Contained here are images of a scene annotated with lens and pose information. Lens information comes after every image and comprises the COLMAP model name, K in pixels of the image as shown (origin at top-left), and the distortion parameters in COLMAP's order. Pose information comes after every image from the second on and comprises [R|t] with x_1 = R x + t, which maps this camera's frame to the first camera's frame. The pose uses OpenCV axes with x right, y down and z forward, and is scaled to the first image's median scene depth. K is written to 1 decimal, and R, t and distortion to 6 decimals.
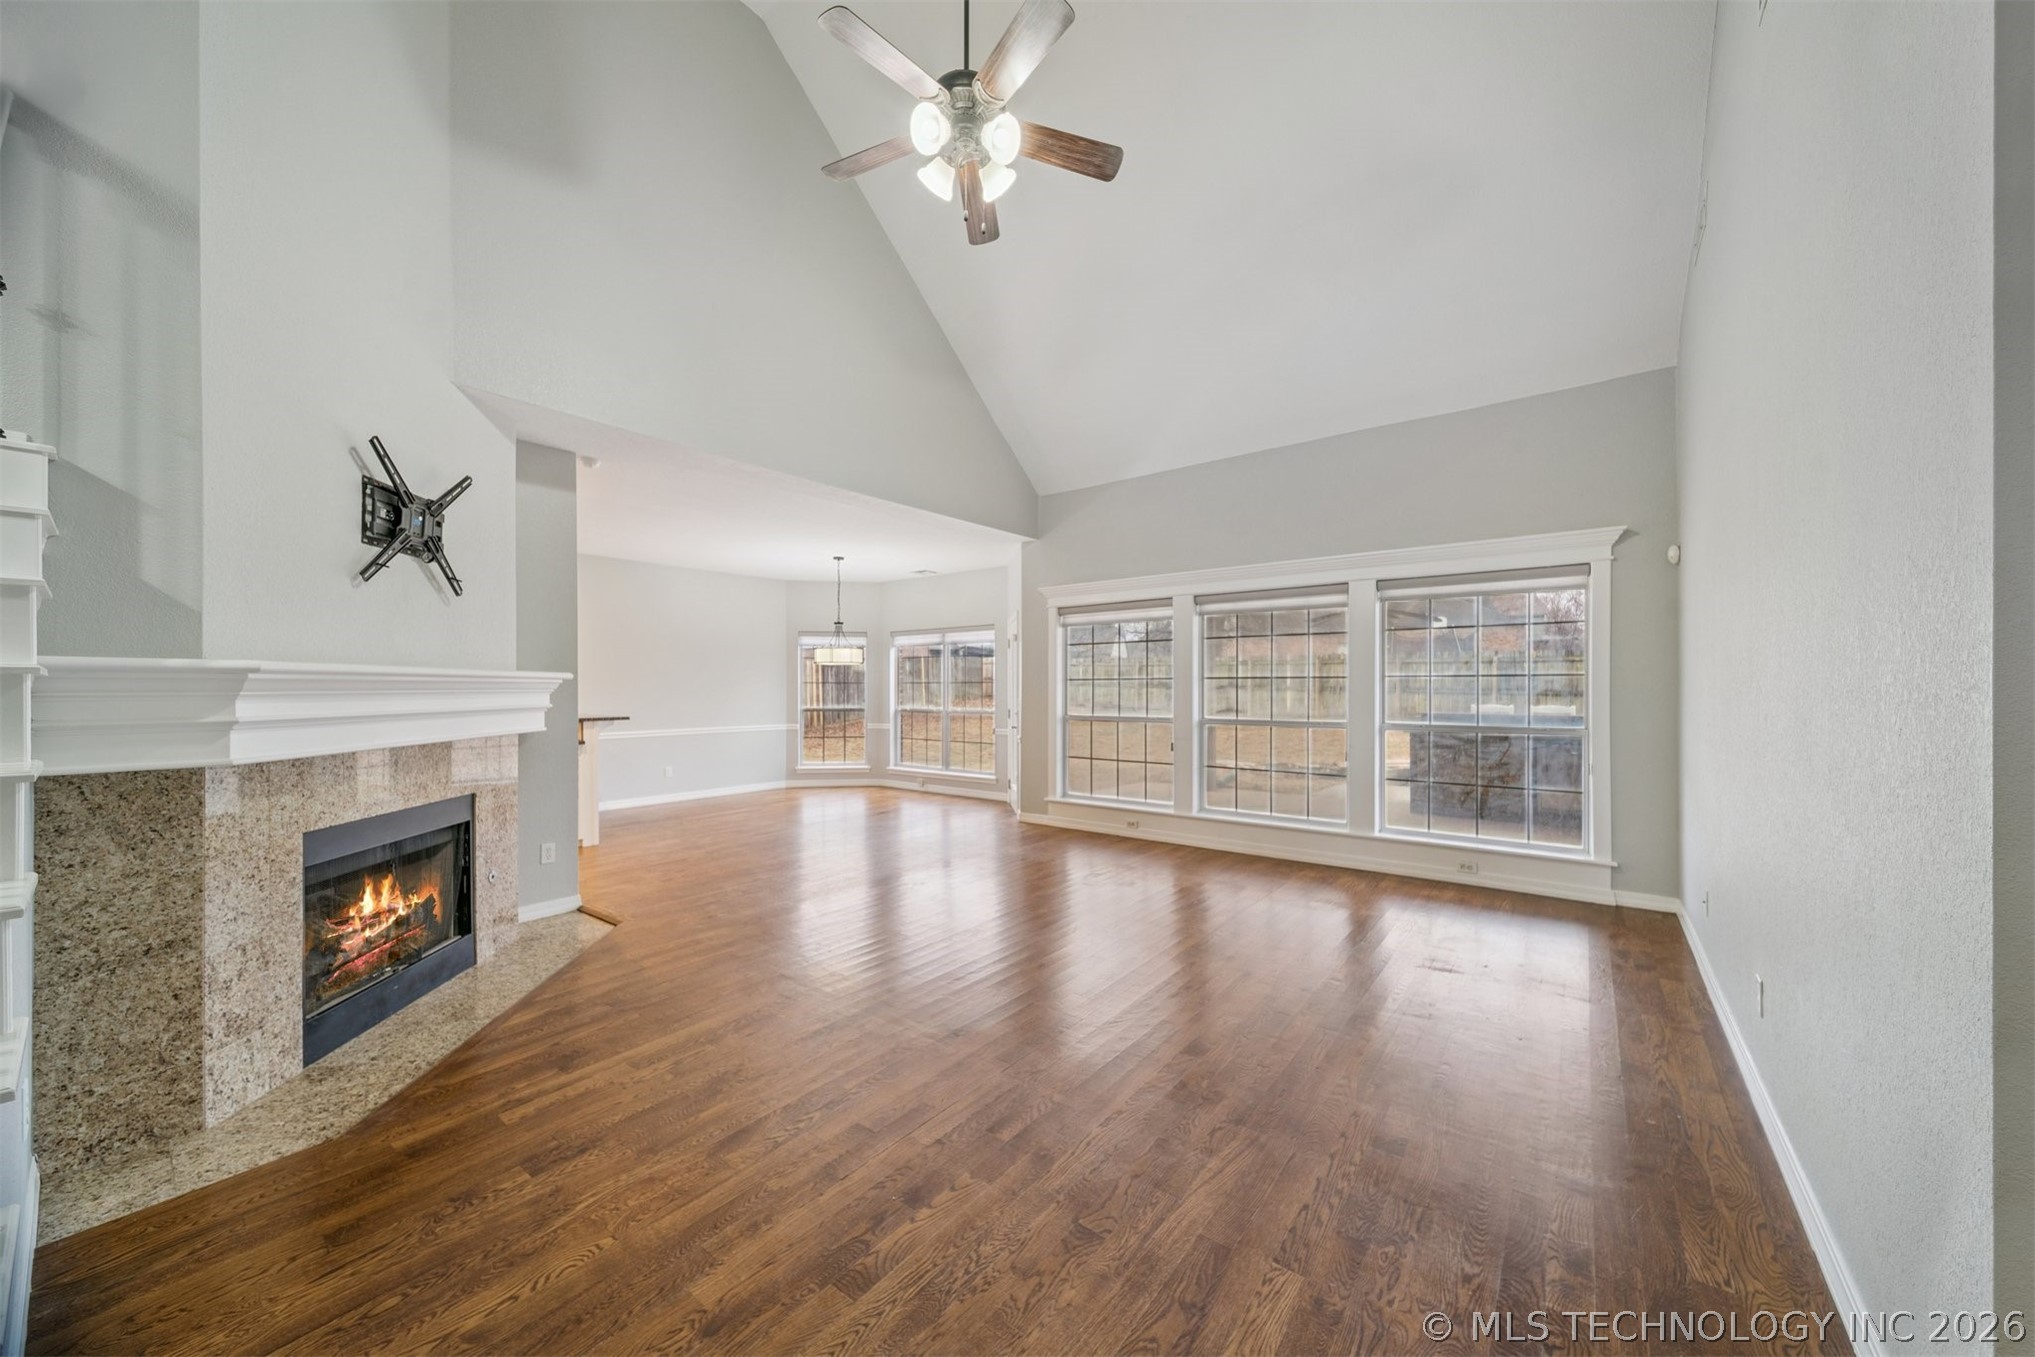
lens RADIAL K [[718.7, 0, 1029.2], [0, 718.7, 687.3], [0, 0, 1]] dist [-0.000097, -0.001096]
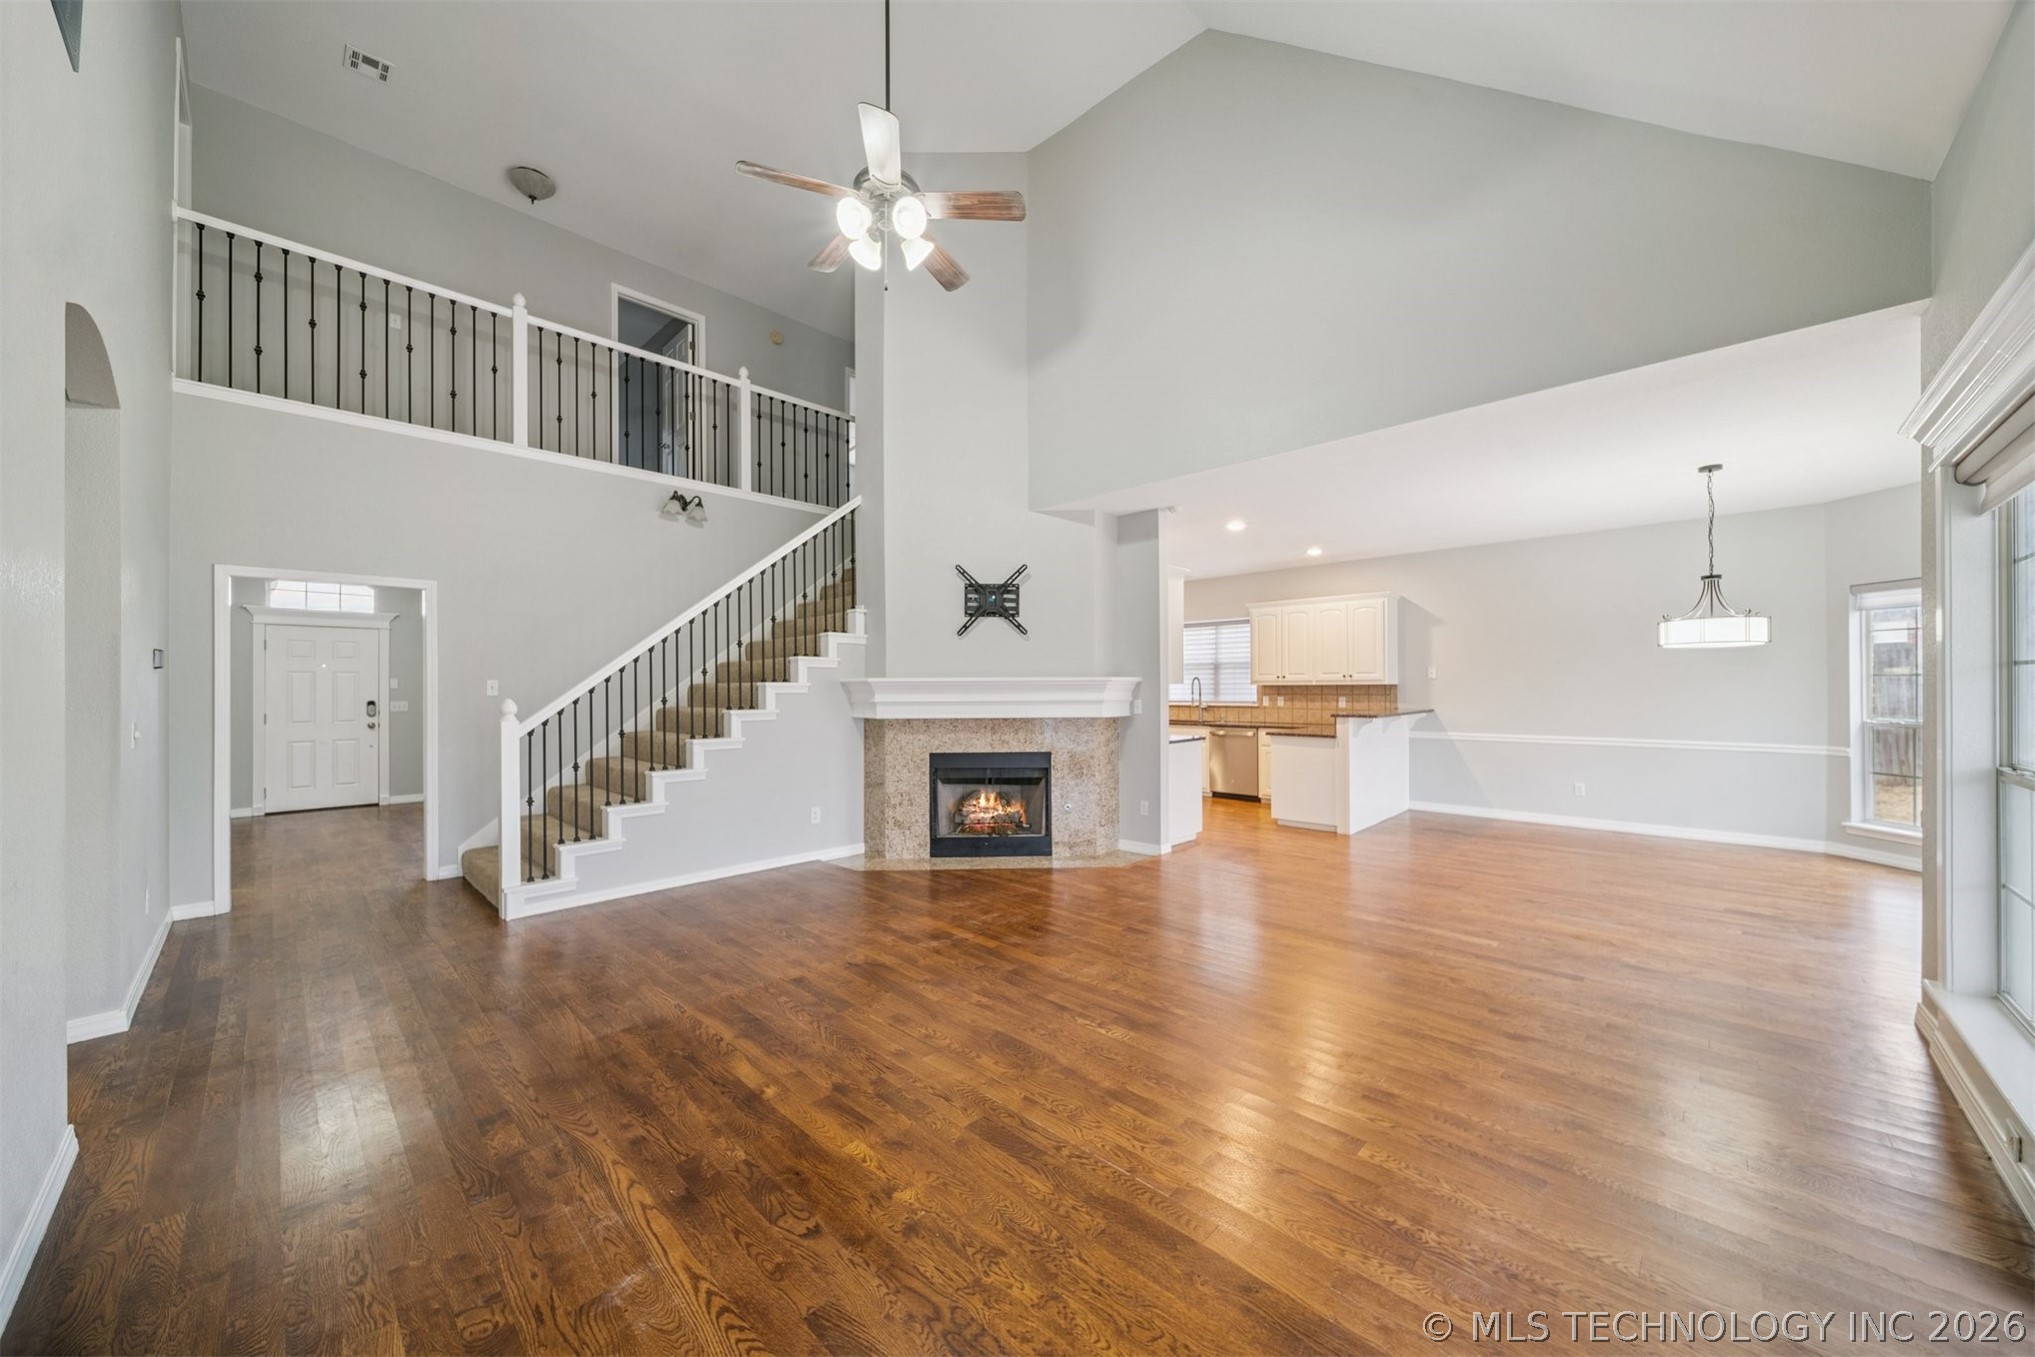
lens RADIAL K [[718.7, 0, 1027.6], [0, 718.7, 688.6], [0, 0, 1]] dist [-0.000097, -0.001096]
pose [[-0.107047, 0.007208, -0.994228, 0.466641], [0.004842, 0.999966, 0.006729, -0.004770], [0.994242, -0.004094, -0.107078, 0.602802]]
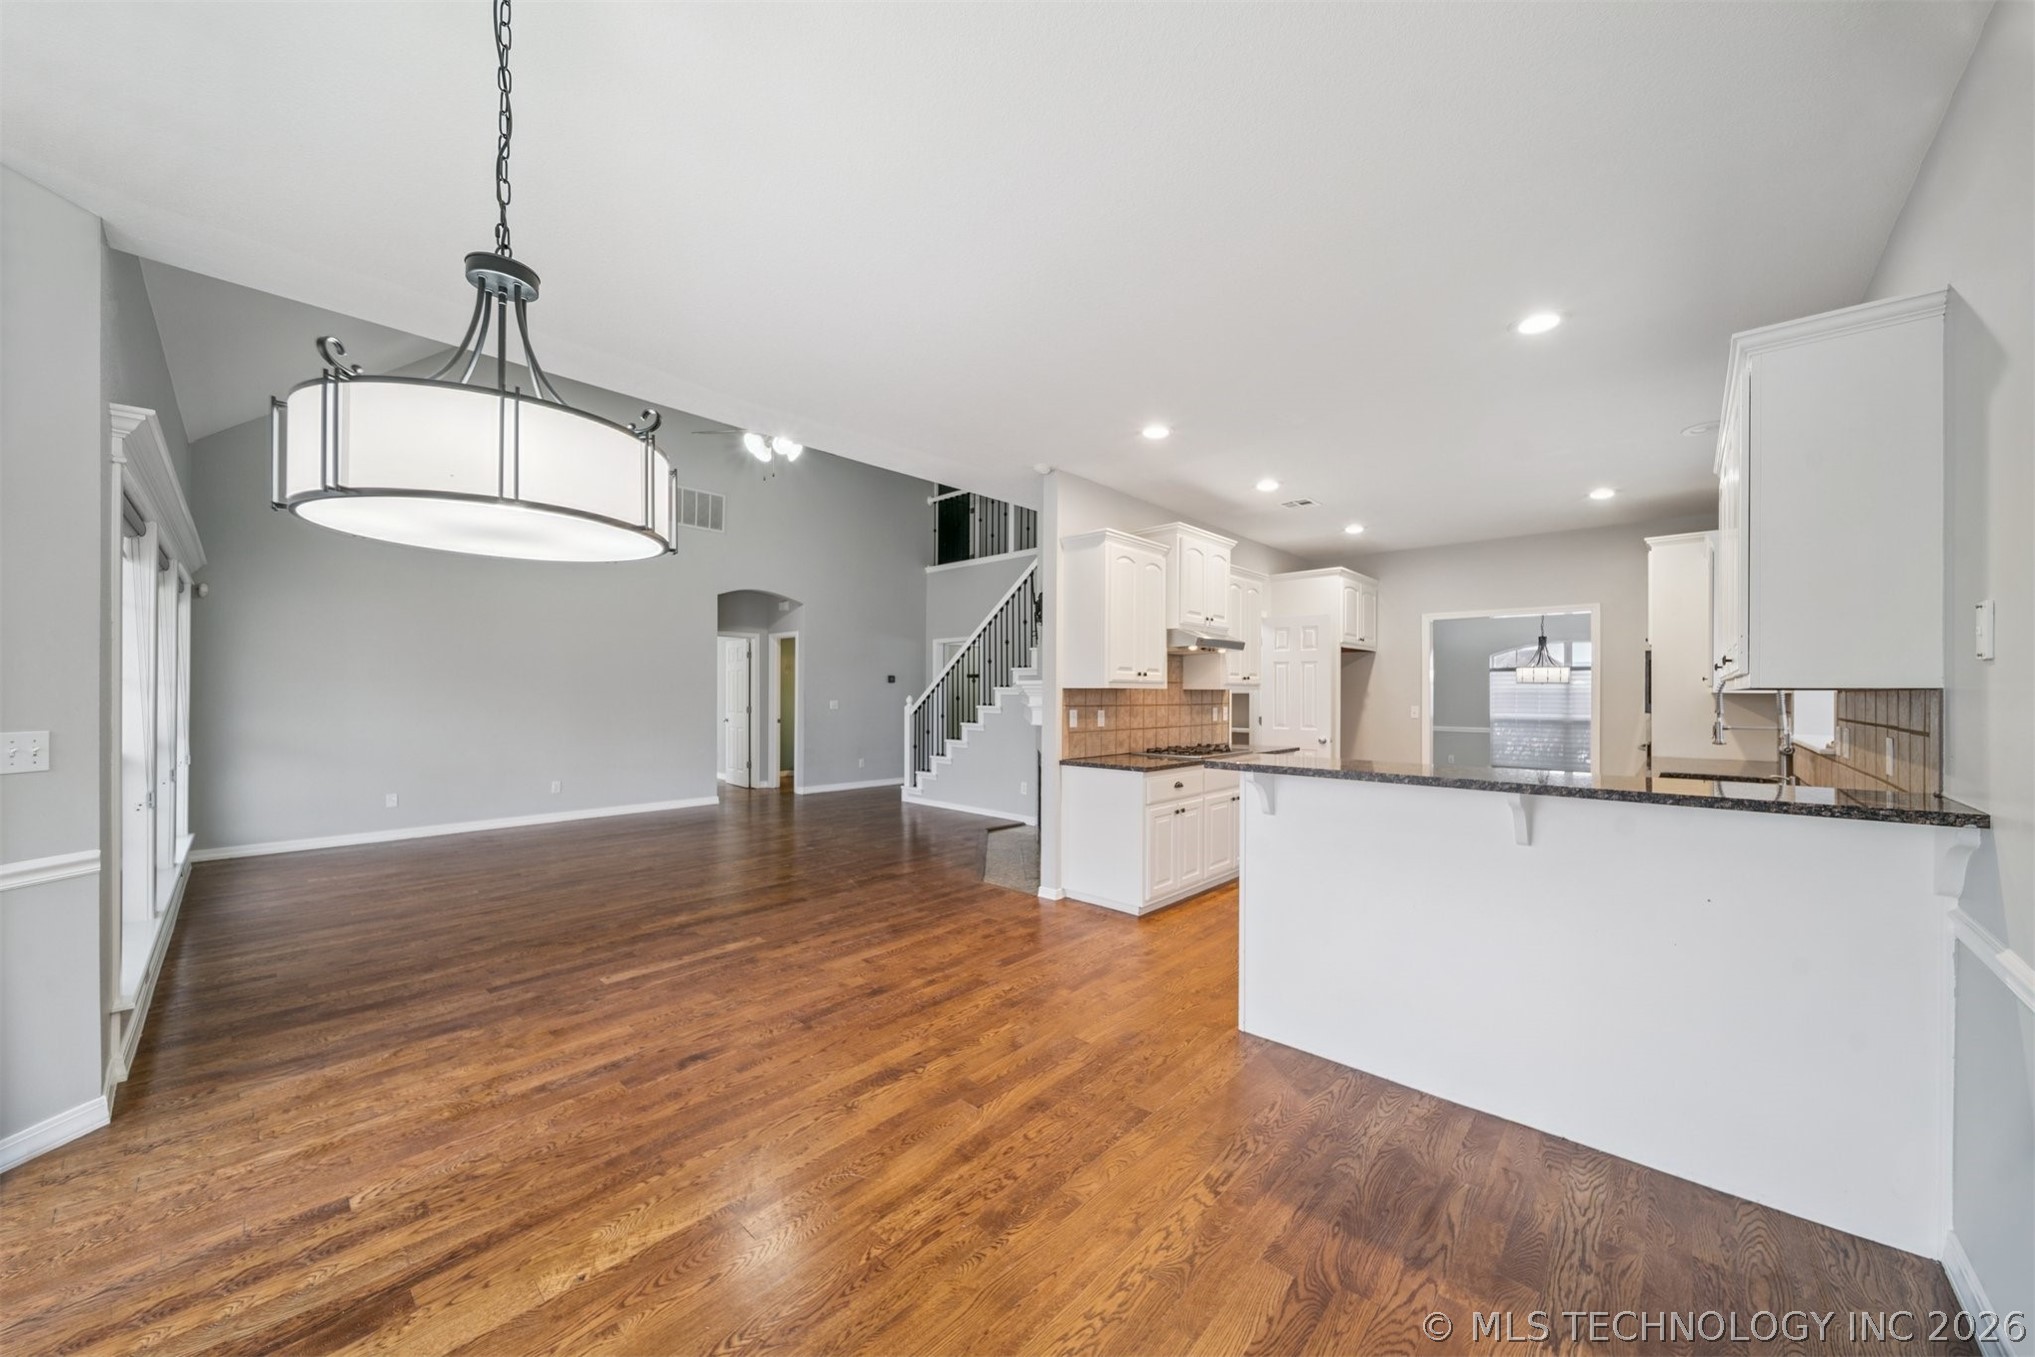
lens RADIAL K [[718.7, 0, 1039.7], [0, 718.7, 686.4], [0, 0, 1]] dist [-0.000097, -0.001096]
pose [[-0.997118, -0.002726, 0.075823, -0.474122], [-0.003227, 0.999974, -0.006490, -0.001244], [-0.075803, -0.006716, -0.997100, 1.386159]]
